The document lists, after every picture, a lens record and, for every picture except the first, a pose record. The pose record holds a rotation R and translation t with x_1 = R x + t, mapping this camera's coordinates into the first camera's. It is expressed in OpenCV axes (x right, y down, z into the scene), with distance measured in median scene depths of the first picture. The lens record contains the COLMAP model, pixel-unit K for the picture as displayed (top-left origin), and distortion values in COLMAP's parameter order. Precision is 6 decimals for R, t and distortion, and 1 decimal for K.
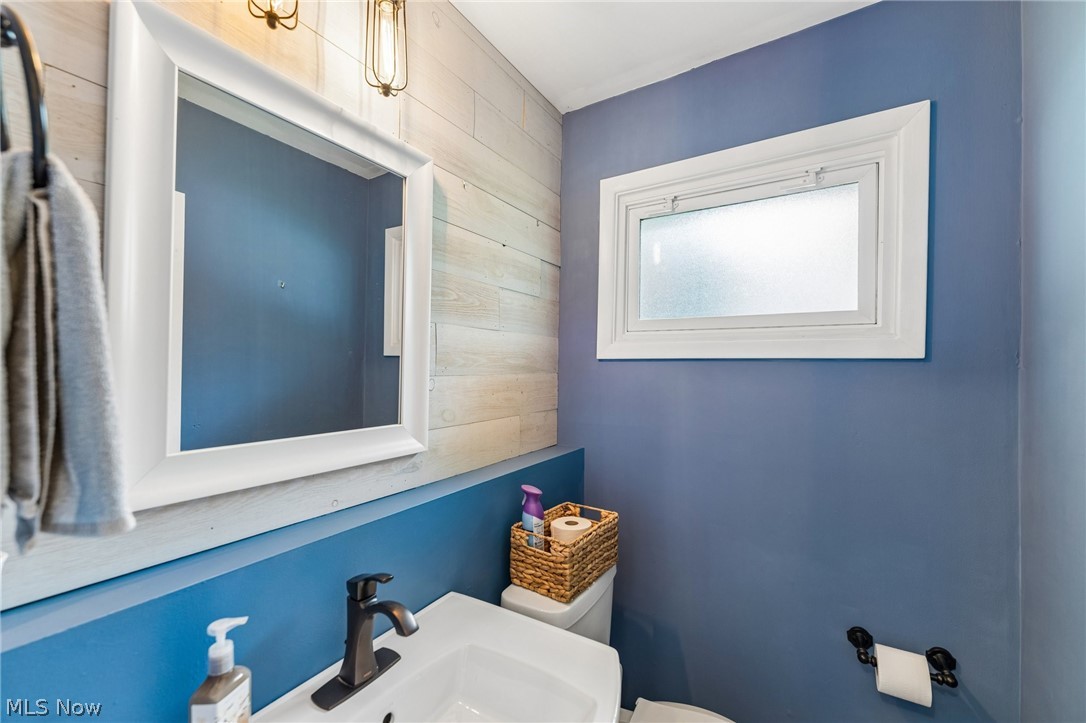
lens RADIAL K [[435.4, 0, 540.5], [0, 435.4, 355.9], [0, 0, 1]] dist [-0.001497, -0.000081]
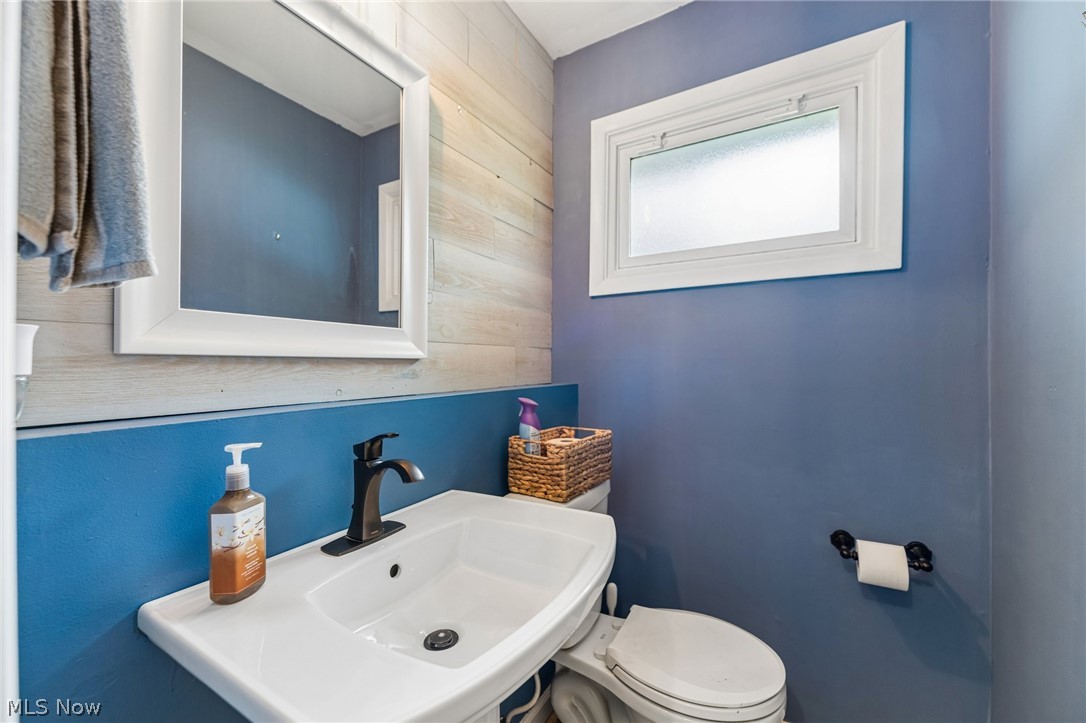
lens RADIAL K [[435.4, 0, 540.7], [0, 435.4, 369.0], [0, 0, 1]] dist [-0.001497, -0.000081]
pose [[0.999771, -0.010339, 0.018713, -0.009349], [0.010208, 0.999923, 0.007088, 0.230173], [-0.018785, -0.006896, 0.999800, -0.035133]]
